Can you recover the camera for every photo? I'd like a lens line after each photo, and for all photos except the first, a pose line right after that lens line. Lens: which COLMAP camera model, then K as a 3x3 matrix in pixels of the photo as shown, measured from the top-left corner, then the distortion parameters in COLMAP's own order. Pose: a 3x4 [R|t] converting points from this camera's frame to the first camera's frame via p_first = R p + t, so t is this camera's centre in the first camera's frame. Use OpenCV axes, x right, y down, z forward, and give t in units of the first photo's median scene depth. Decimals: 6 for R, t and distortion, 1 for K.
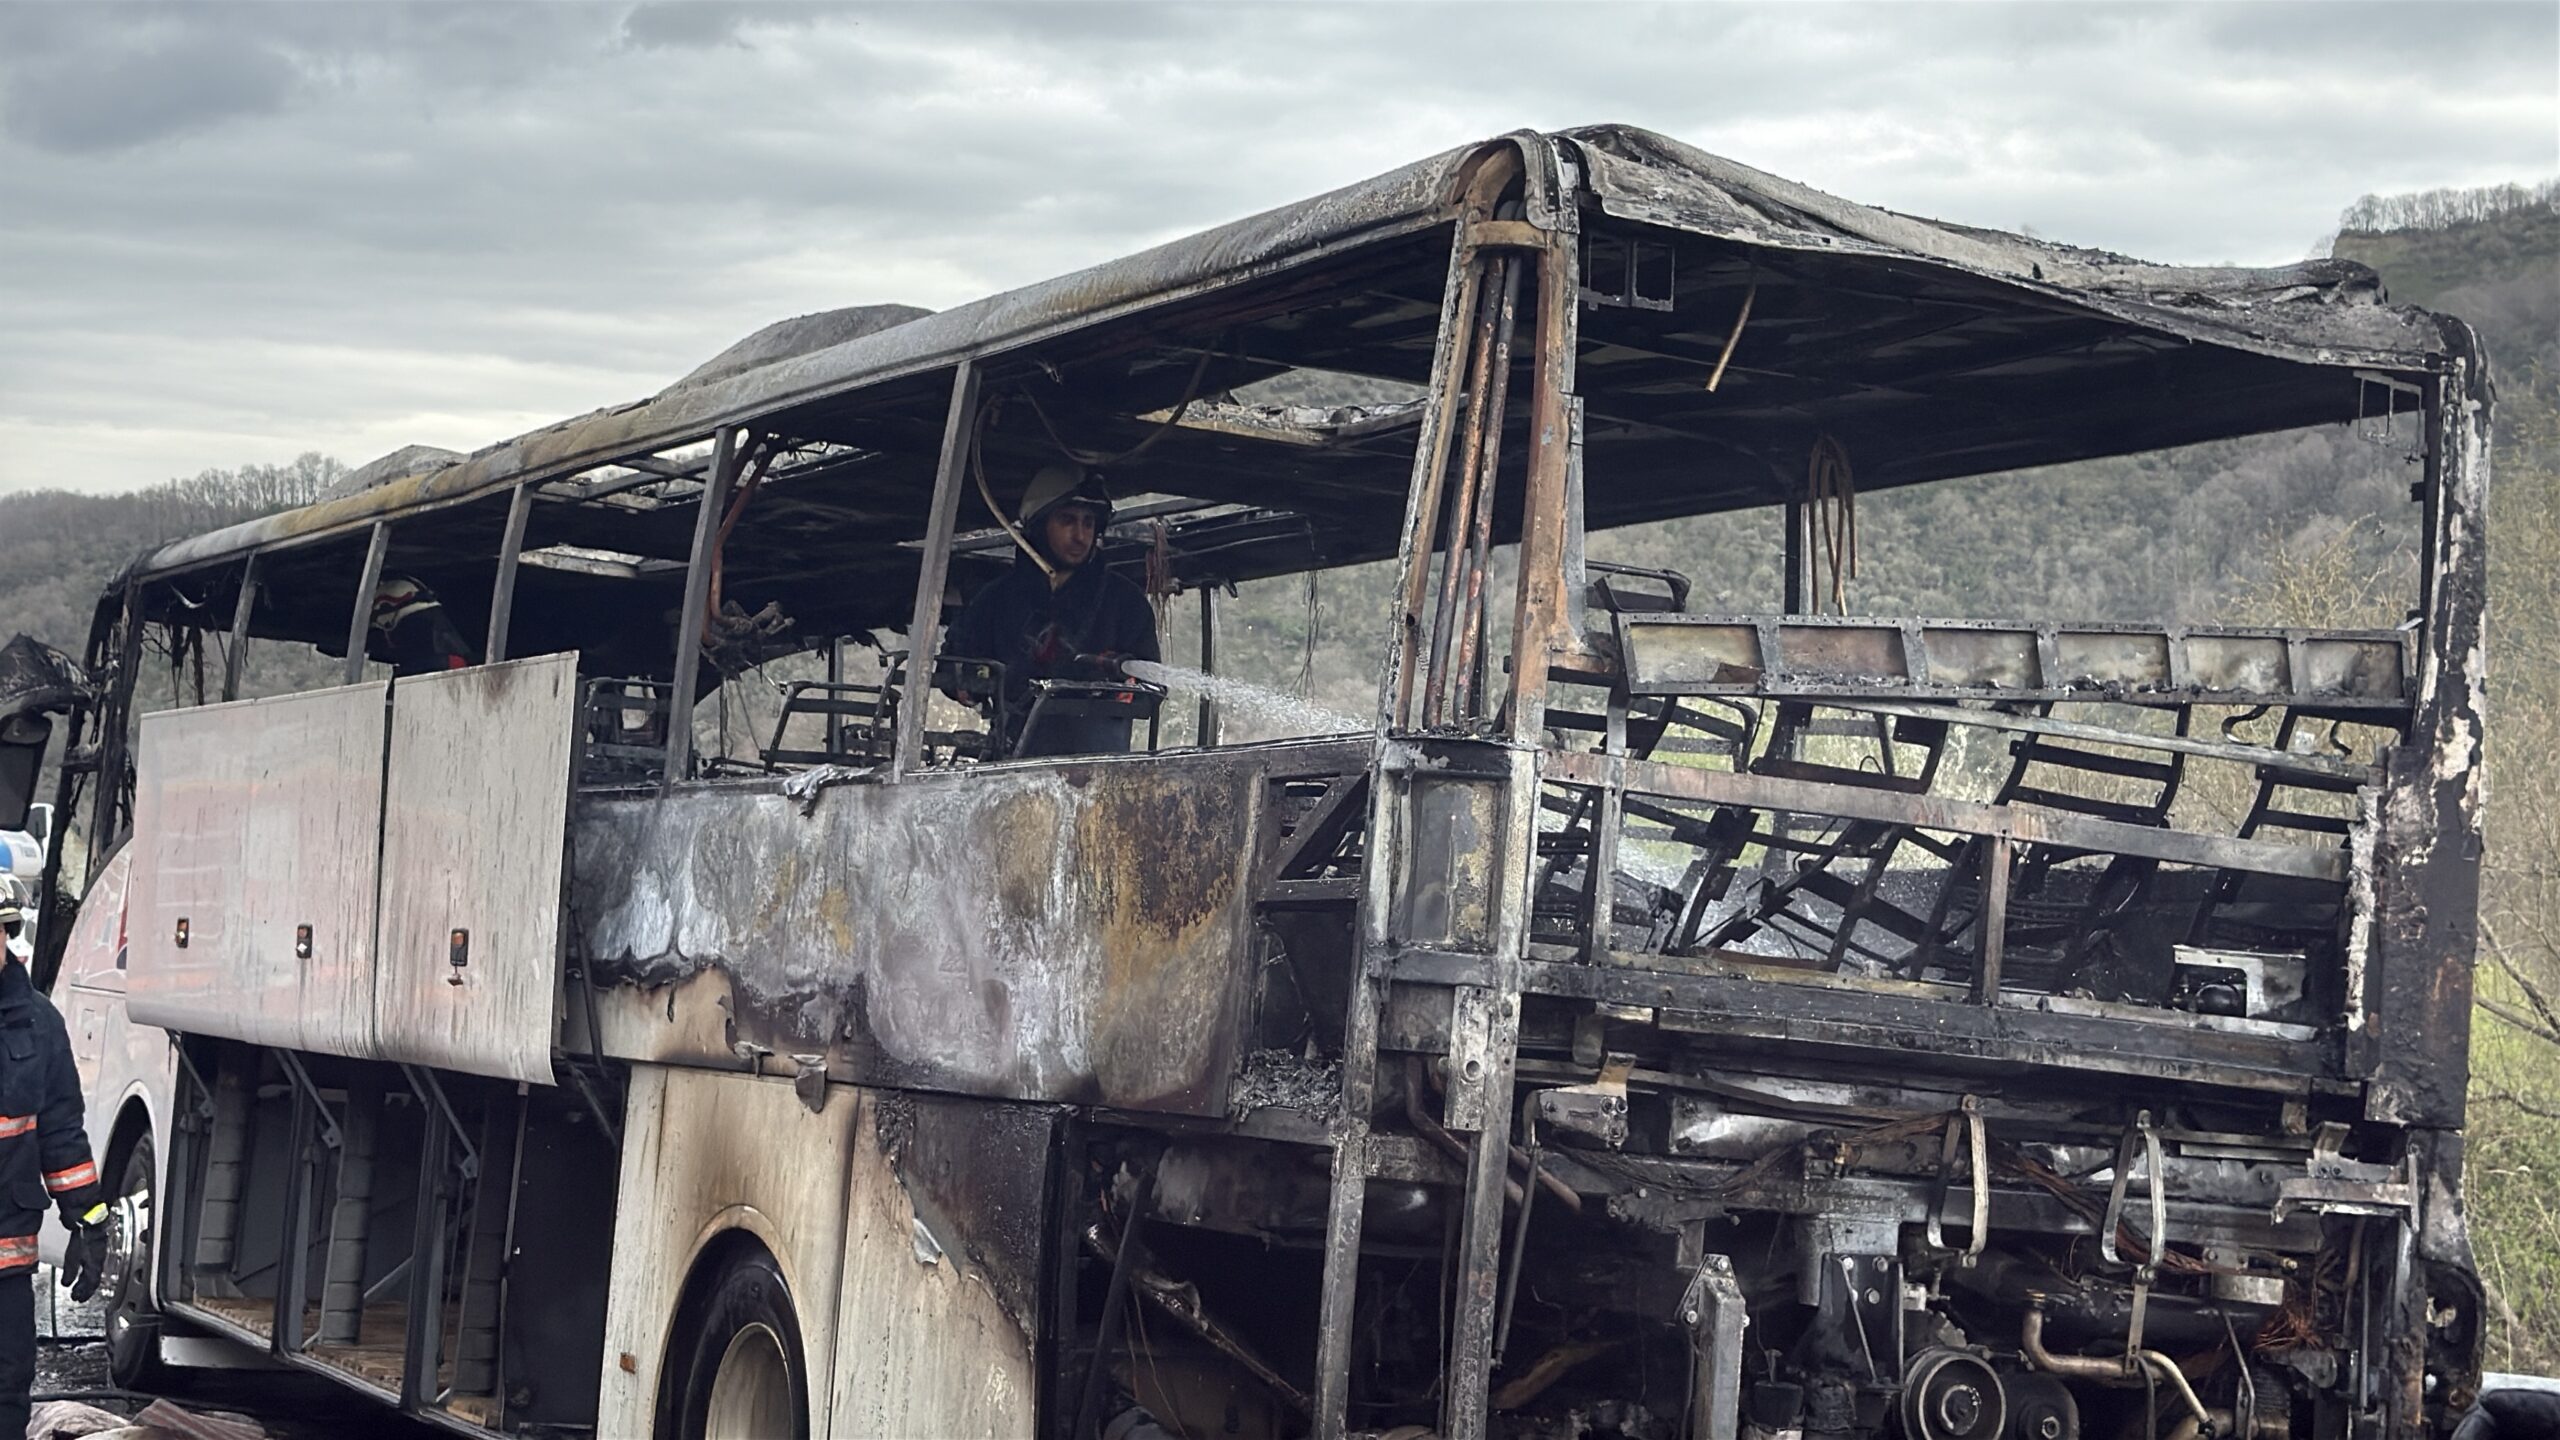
lens RADIAL K [[4004.6, 0, 1269.0], [0, 4004.6, 707.2], [0, 0, 1]] dist [0.135456, 0.030787]
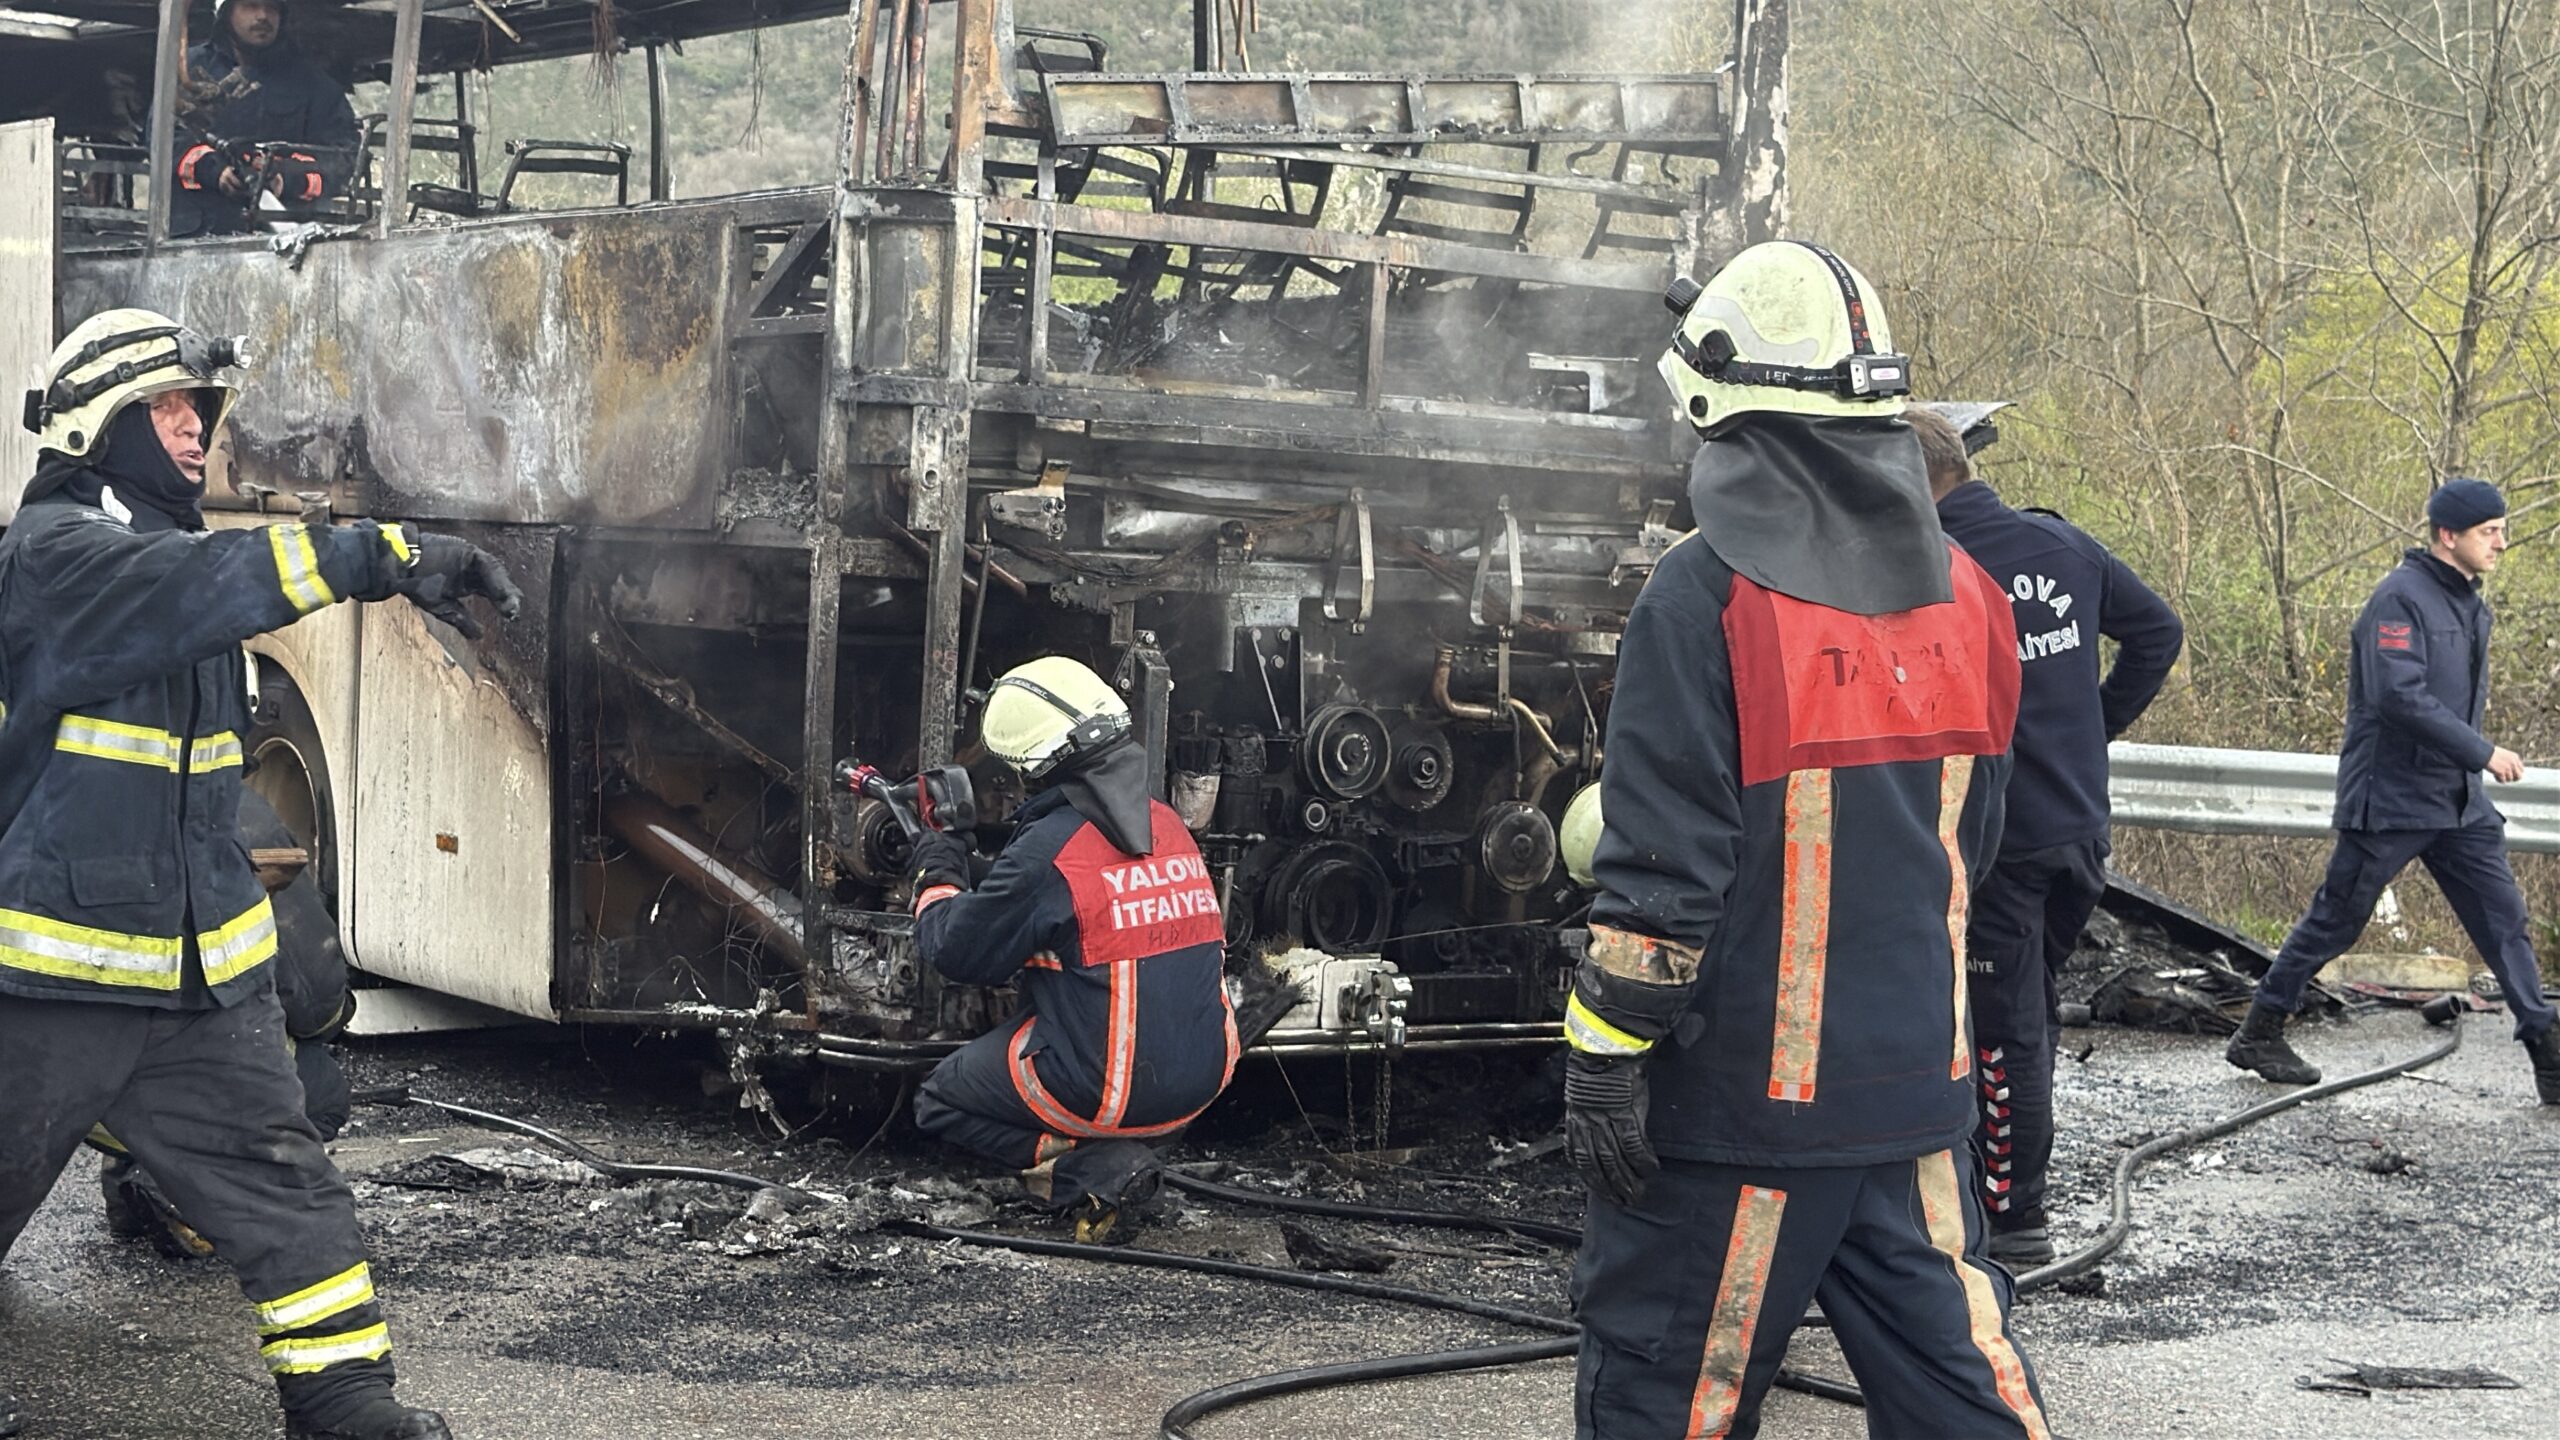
lens RADIAL K [[4004.6, 0, 1269.0], [0, 4004.6, 707.2], [0, 0, 1]] dist [0.135456, 0.030787]
pose [[0.989683, -0.041617, 0.137095, -0.012506], [0.022416, 0.990076, 0.138734, -0.002012], [-0.141508, -0.134230, 0.980794, -0.139053]]
